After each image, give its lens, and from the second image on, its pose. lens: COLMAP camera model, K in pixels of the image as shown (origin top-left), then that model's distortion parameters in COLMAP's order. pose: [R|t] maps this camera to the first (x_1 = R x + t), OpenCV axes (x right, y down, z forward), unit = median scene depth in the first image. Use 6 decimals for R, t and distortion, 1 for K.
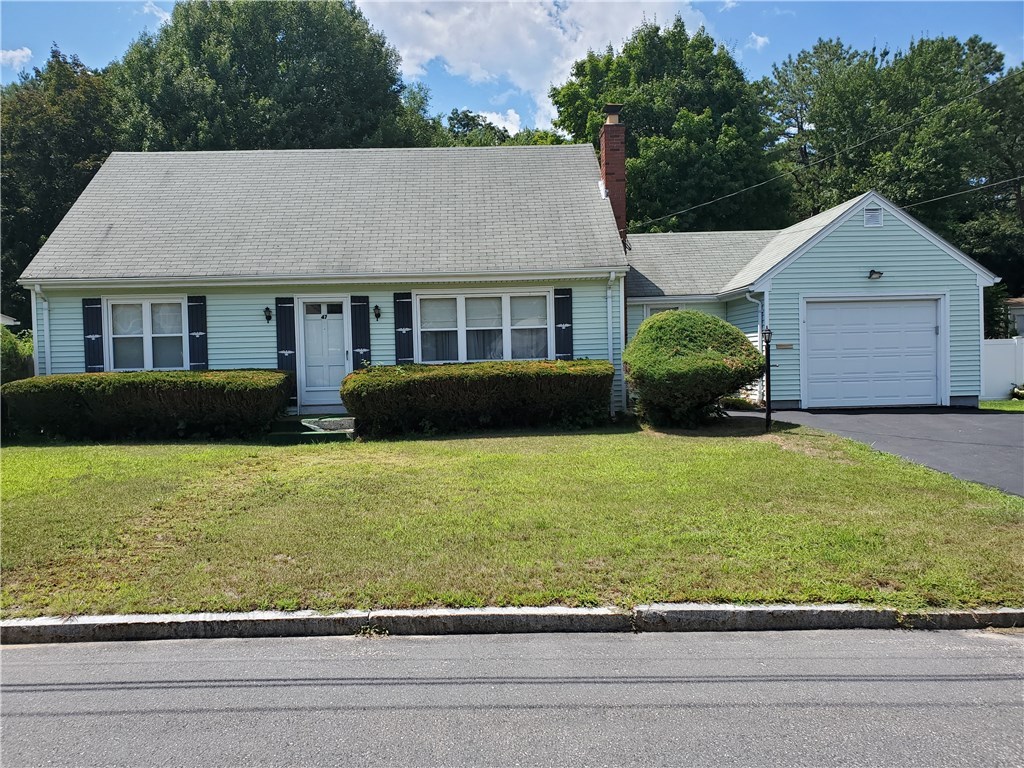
lens RADIAL K [[790.8, 0, 512.8], [0, 790.8, 384.2], [0, 0, 1]] dist [0.043488, -0.028407]
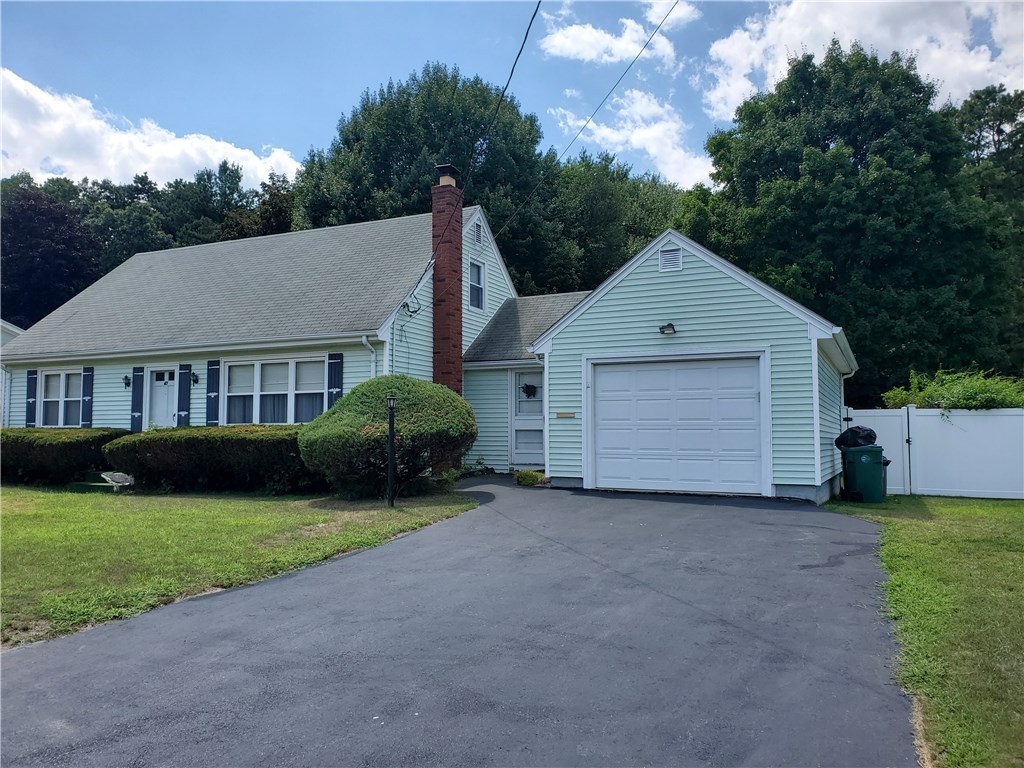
lens RADIAL K [[790.8, 0, 512.3], [0, 790.8, 386.5], [0, 0, 1]] dist [0.043488, -0.028407]
pose [[0.882756, -0.003700, -0.469818, 0.739796], [-0.035348, 0.996612, -0.074266, -0.013344], [0.468501, 0.082166, 0.879634, 0.230744]]
